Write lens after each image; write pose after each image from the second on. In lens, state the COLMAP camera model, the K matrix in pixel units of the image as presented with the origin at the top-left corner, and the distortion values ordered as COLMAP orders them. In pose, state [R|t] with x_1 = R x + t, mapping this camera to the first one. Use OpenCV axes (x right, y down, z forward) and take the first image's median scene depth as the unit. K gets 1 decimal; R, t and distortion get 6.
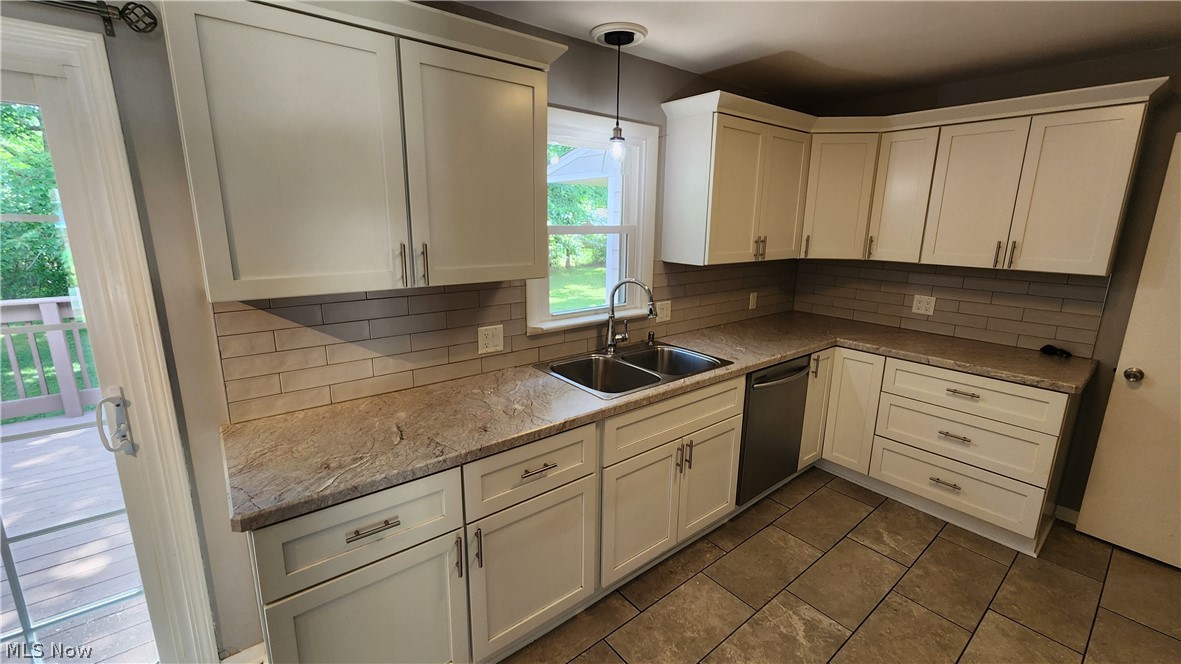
lens RADIAL K [[482.4, 0, 596.8], [0, 482.4, 324.0], [0, 0, 1]] dist [0.005664, -0.000541]
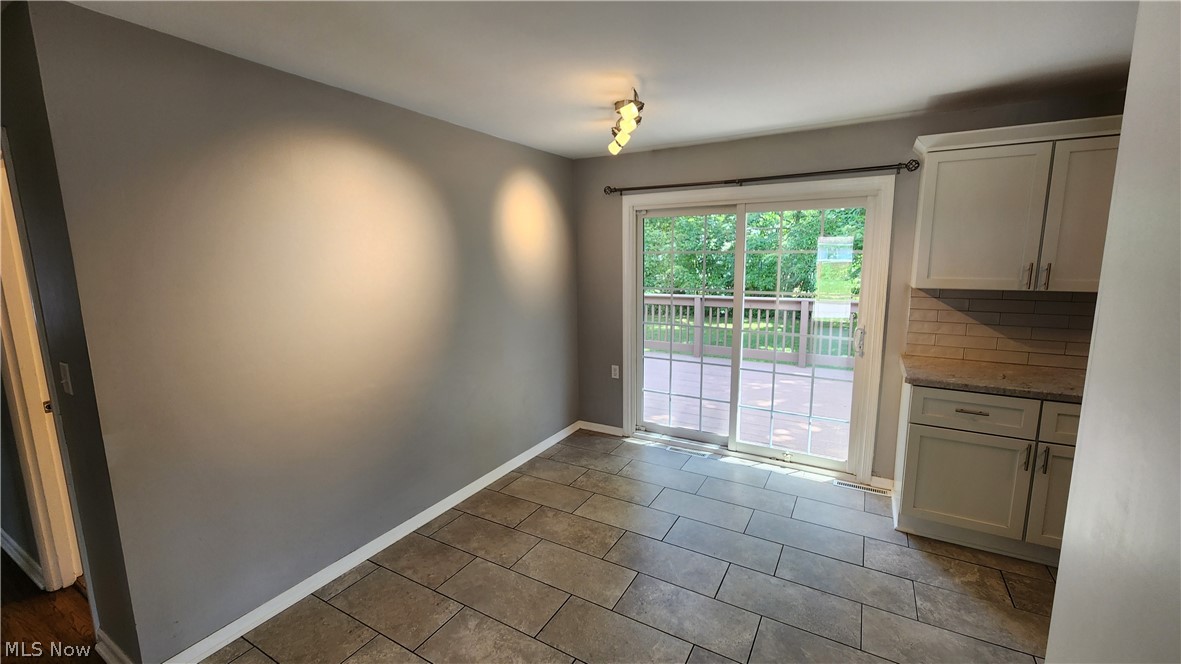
lens RADIAL K [[482.4, 0, 592.0], [0, 482.4, 325.1], [0, 0, 1]] dist [0.005664, -0.000541]
pose [[0.361723, 0.120658, -0.924445, 0.424592], [-0.182773, 0.981525, 0.056592, 0.155799], [0.914194, 0.148493, 0.377093, -0.669432]]
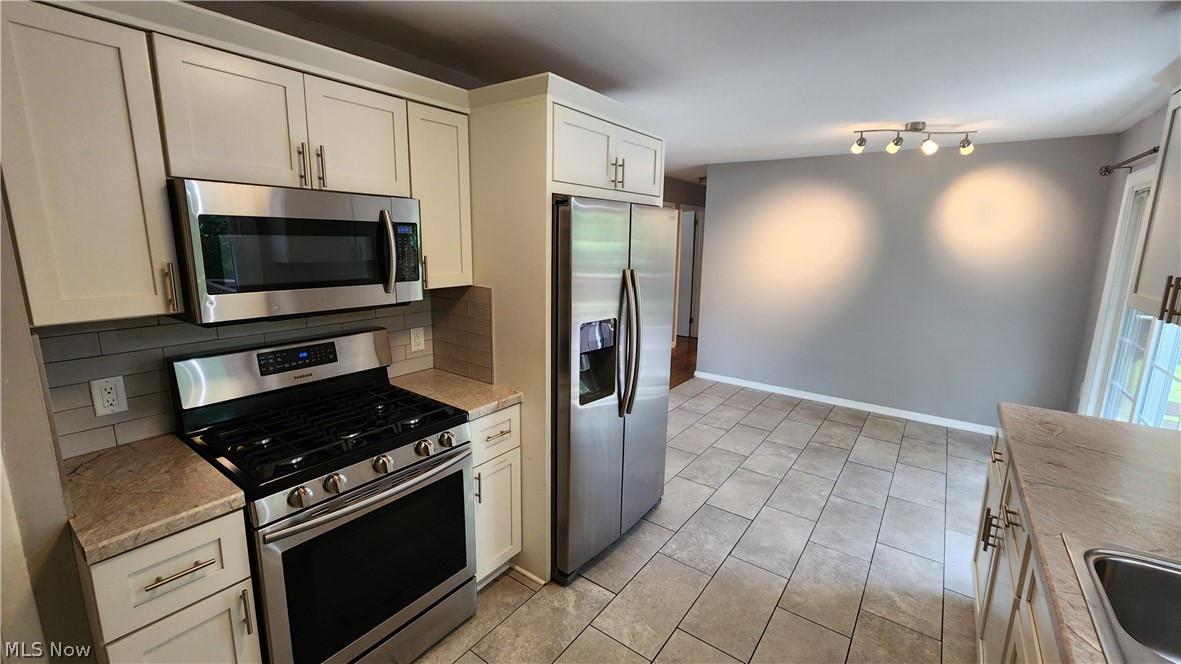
lens RADIAL K [[482.4, 0, 591.3], [0, 482.4, 325.9], [0, 0, 1]] dist [0.005664, -0.000541]
pose [[-0.965544, 0.015606, -0.259771, 0.662970], [-0.088234, 0.919444, 0.383193, -0.235647], [0.244825, 0.392911, -0.886387, 1.120907]]
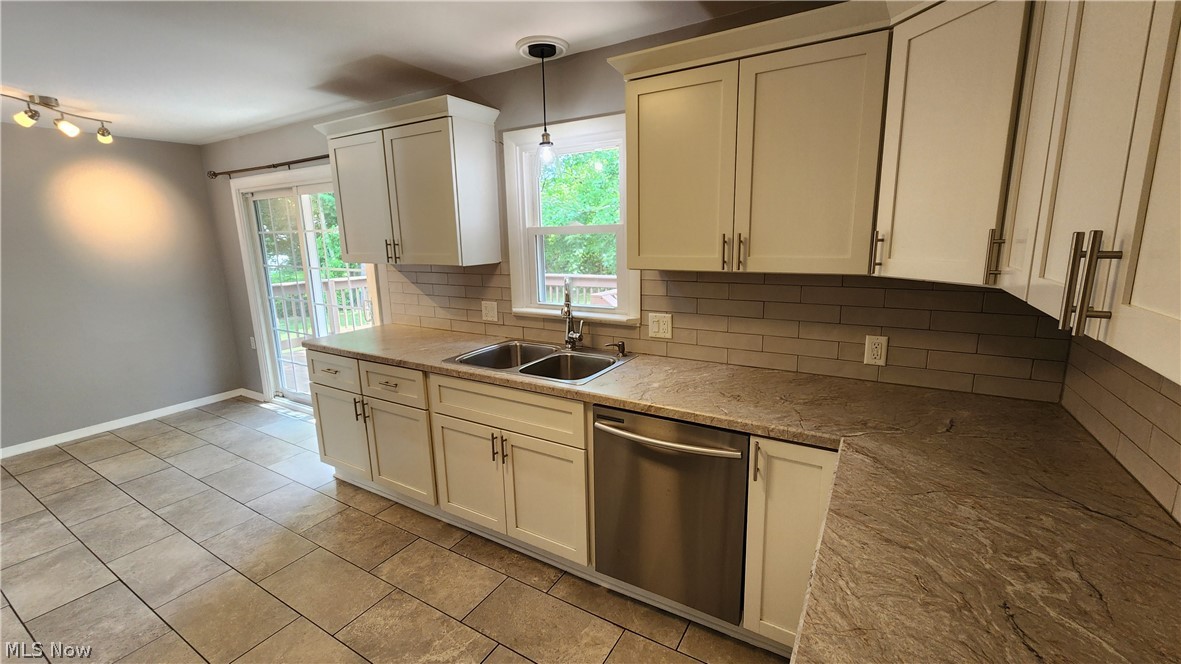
lens RADIAL K [[482.4, 0, 594.5], [0, 482.4, 327.1], [0, 0, 1]] dist [0.005664, -0.000541]
pose [[0.346317, 0.157859, -0.924741, 1.146774], [-0.178988, 0.978751, 0.100048, -0.114068], [0.920884, 0.130869, 0.367213, 0.768879]]
